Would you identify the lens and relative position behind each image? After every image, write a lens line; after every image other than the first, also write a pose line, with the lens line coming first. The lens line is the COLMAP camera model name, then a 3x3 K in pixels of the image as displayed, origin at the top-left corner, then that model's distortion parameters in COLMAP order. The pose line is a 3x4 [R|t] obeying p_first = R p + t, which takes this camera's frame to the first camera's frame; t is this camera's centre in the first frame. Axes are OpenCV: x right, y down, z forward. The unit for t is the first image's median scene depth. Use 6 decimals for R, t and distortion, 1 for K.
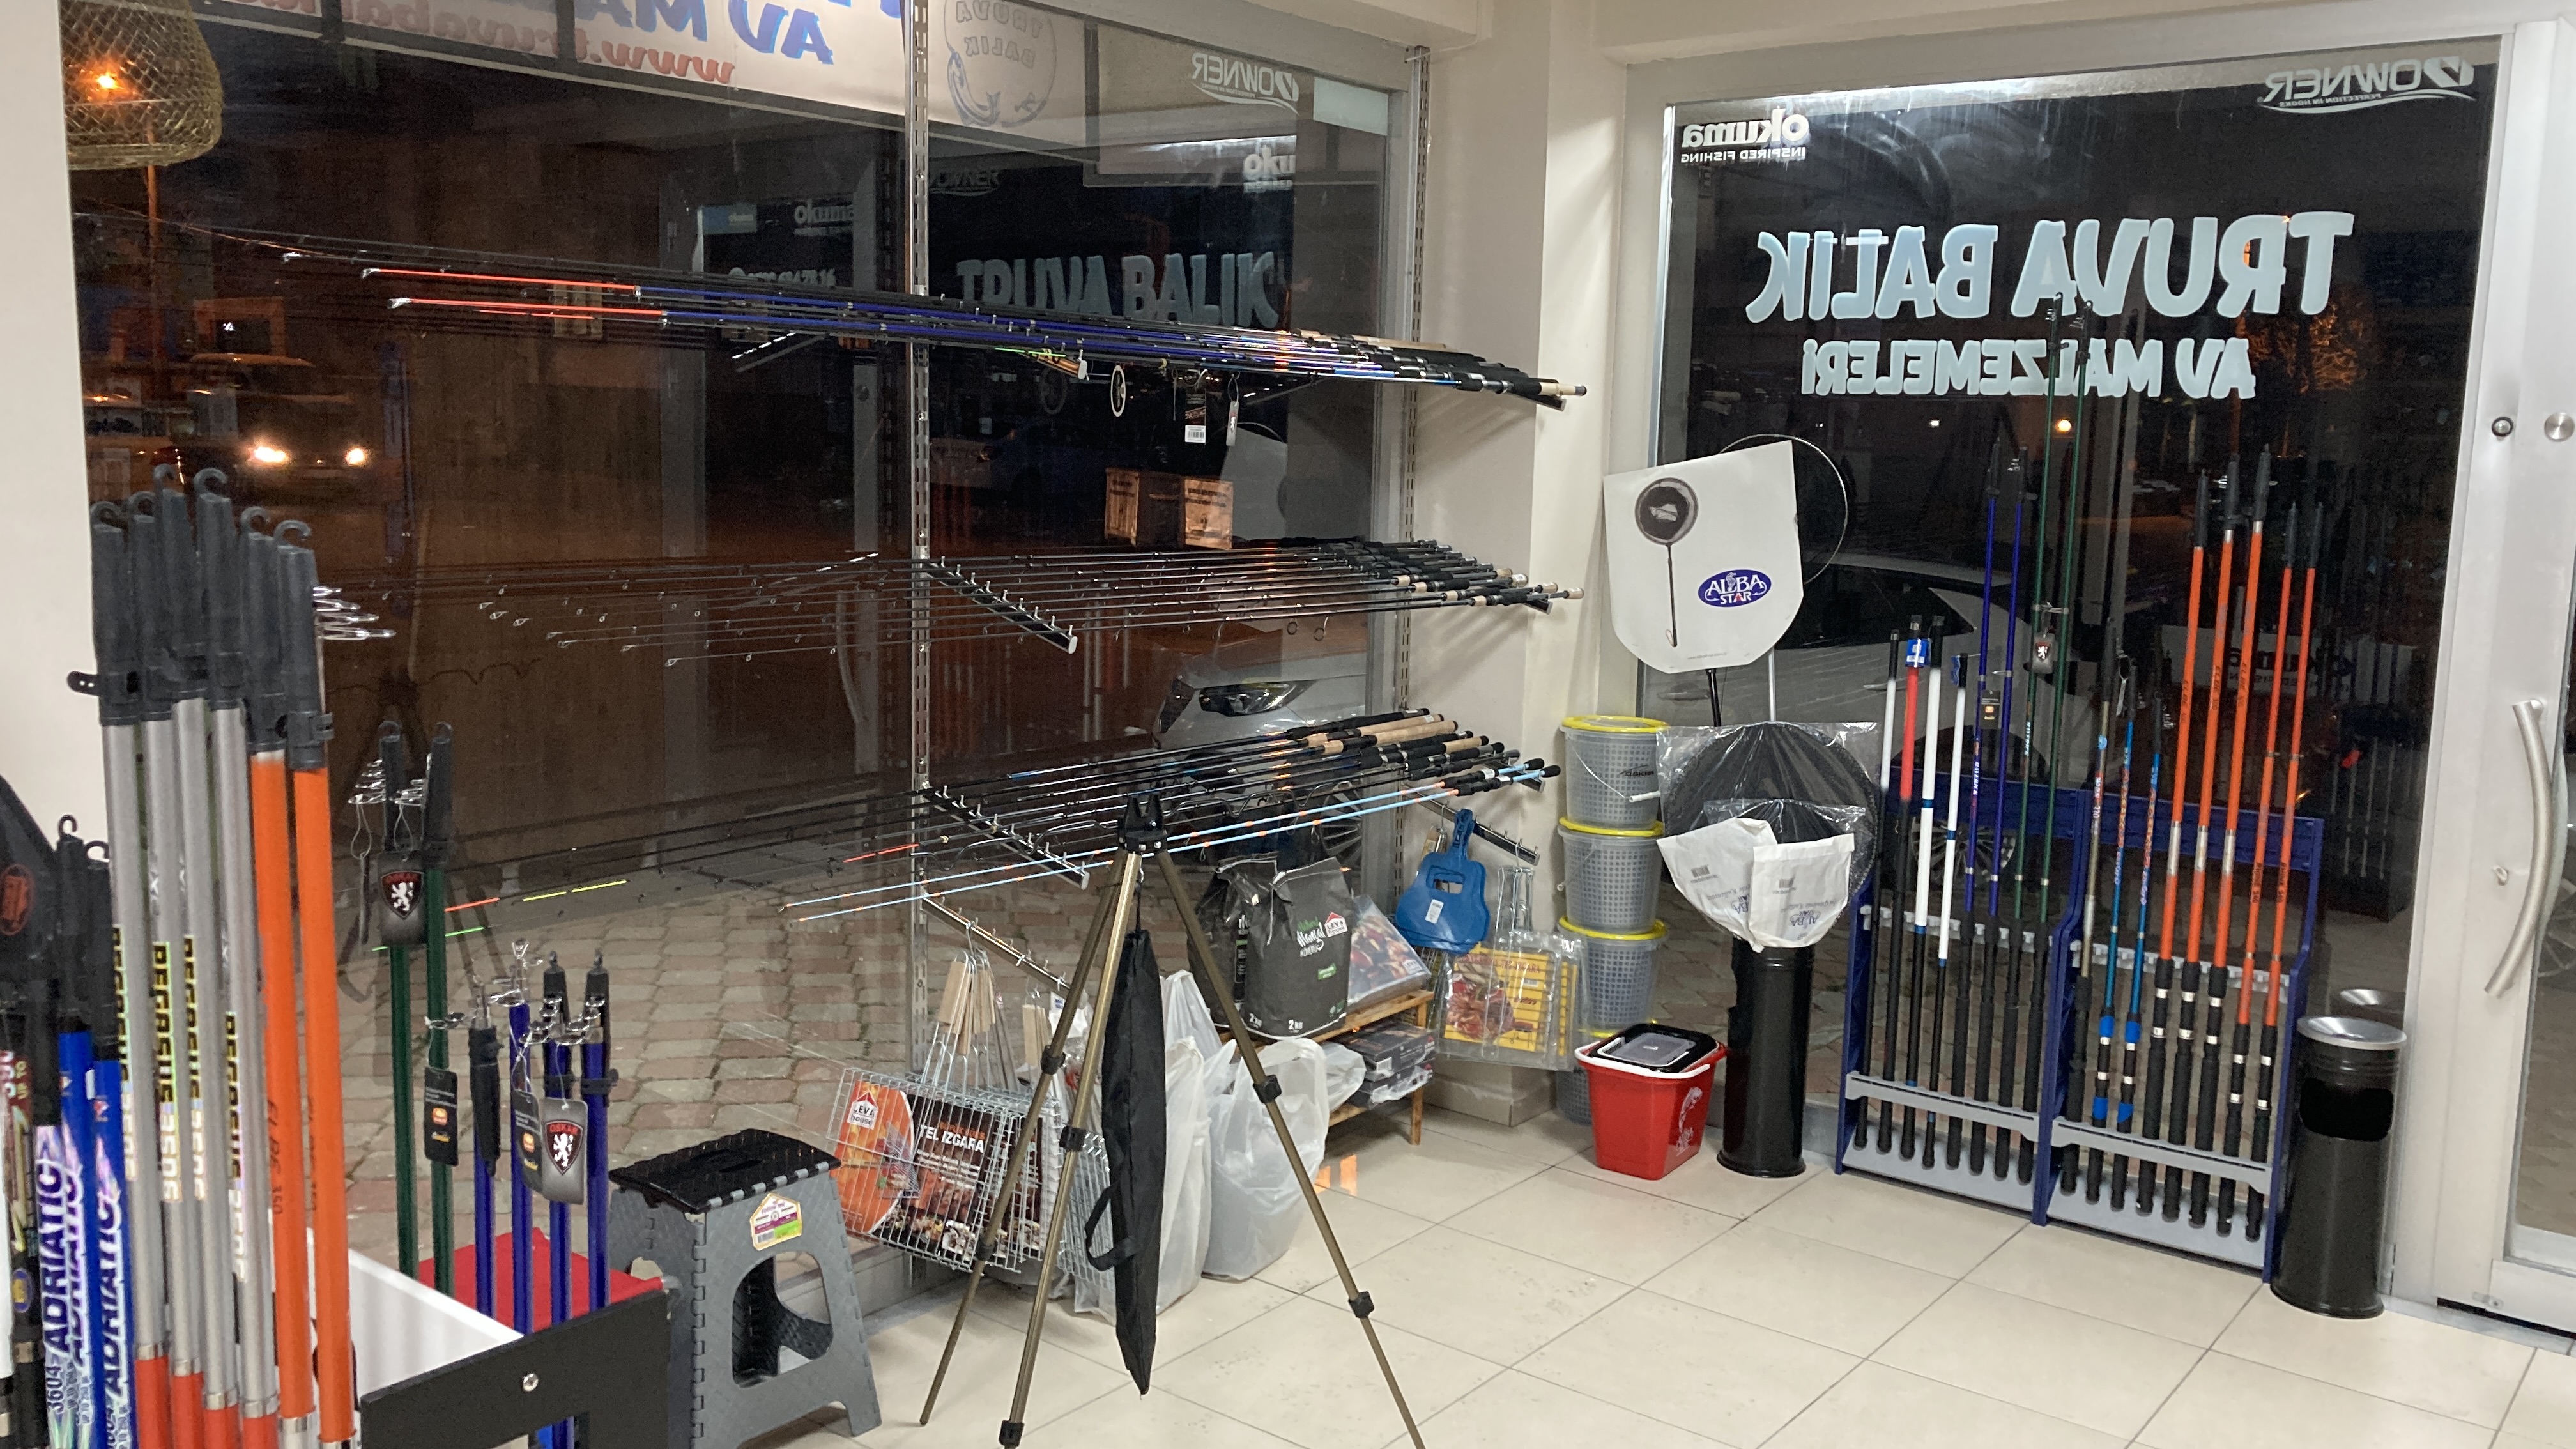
lens RADIAL K [[2119.1, 0, 1297.5], [0, 2119.1, 723.5], [0, 0, 1]] dist [0.034313, 0.007307]
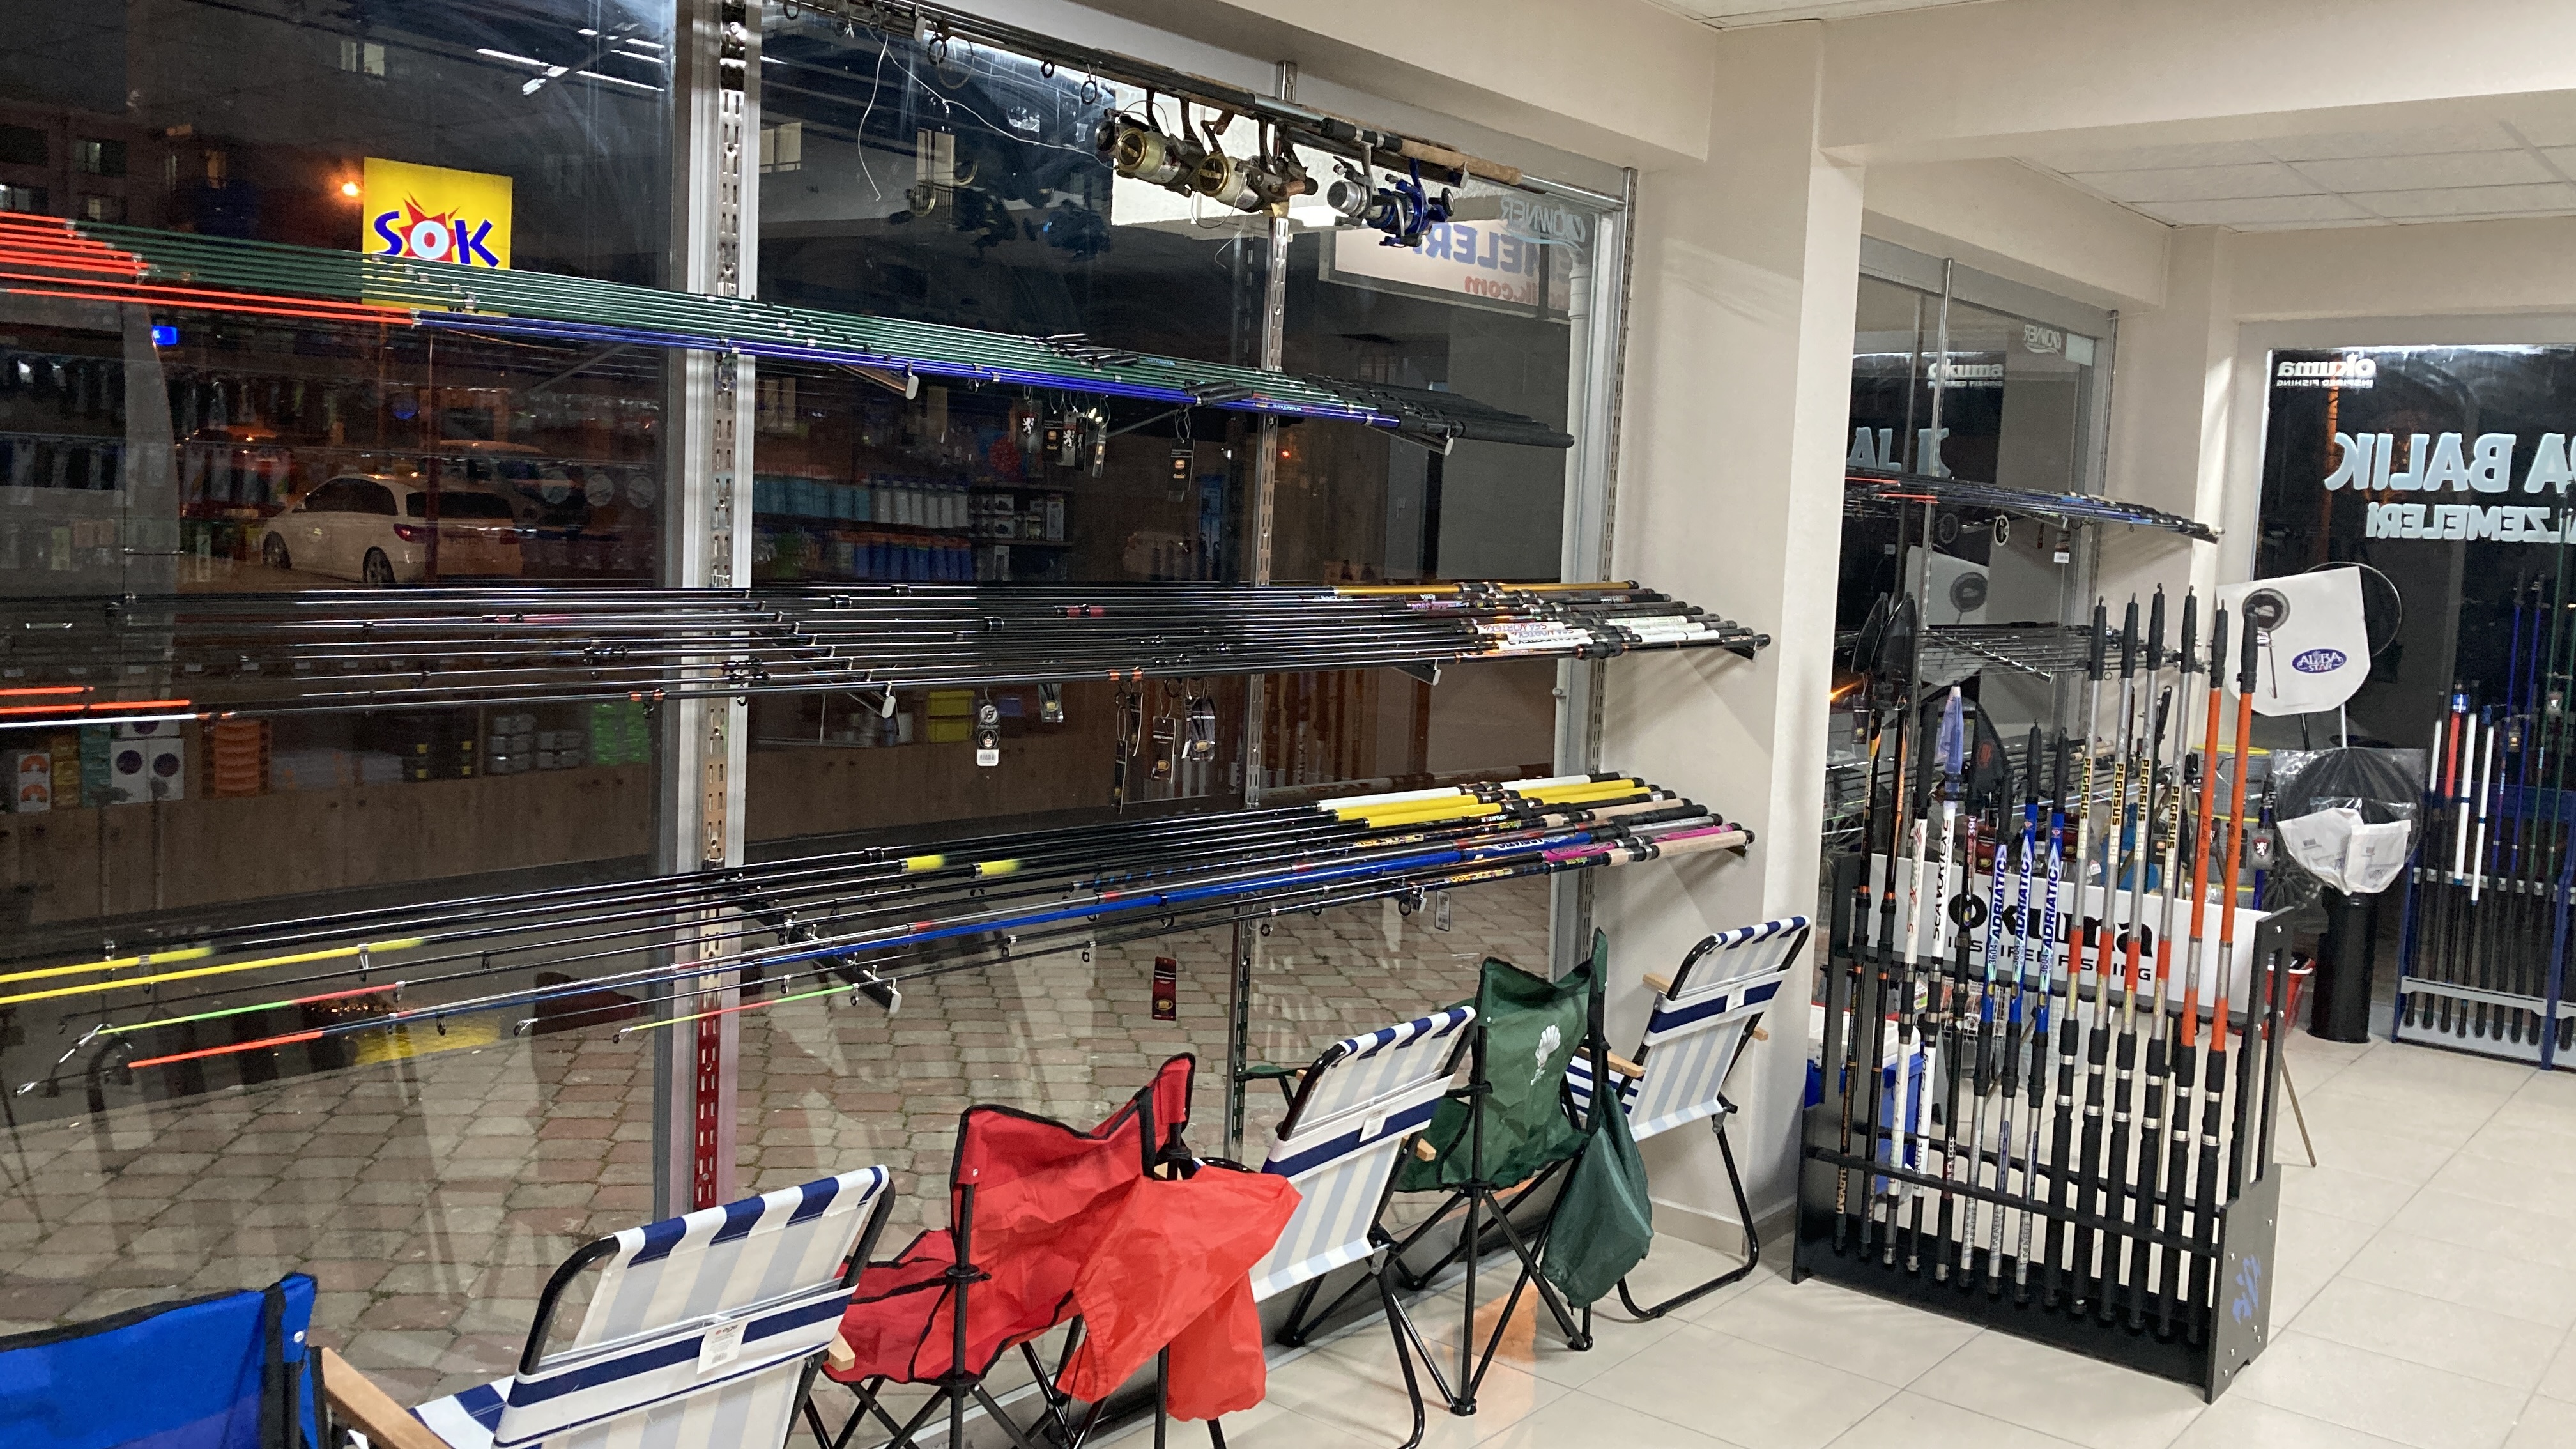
lens RADIAL K [[2119.1, 0, 1278.2], [0, 2119.1, 723.1], [0, 0, 1]] dist [0.034313, 0.007307]
pose [[0.999759, 0.021672, -0.003485, -0.558996], [-0.021807, 0.998760, -0.044760, 0.069012], [0.002511, 0.044825, 0.998992, -0.565297]]
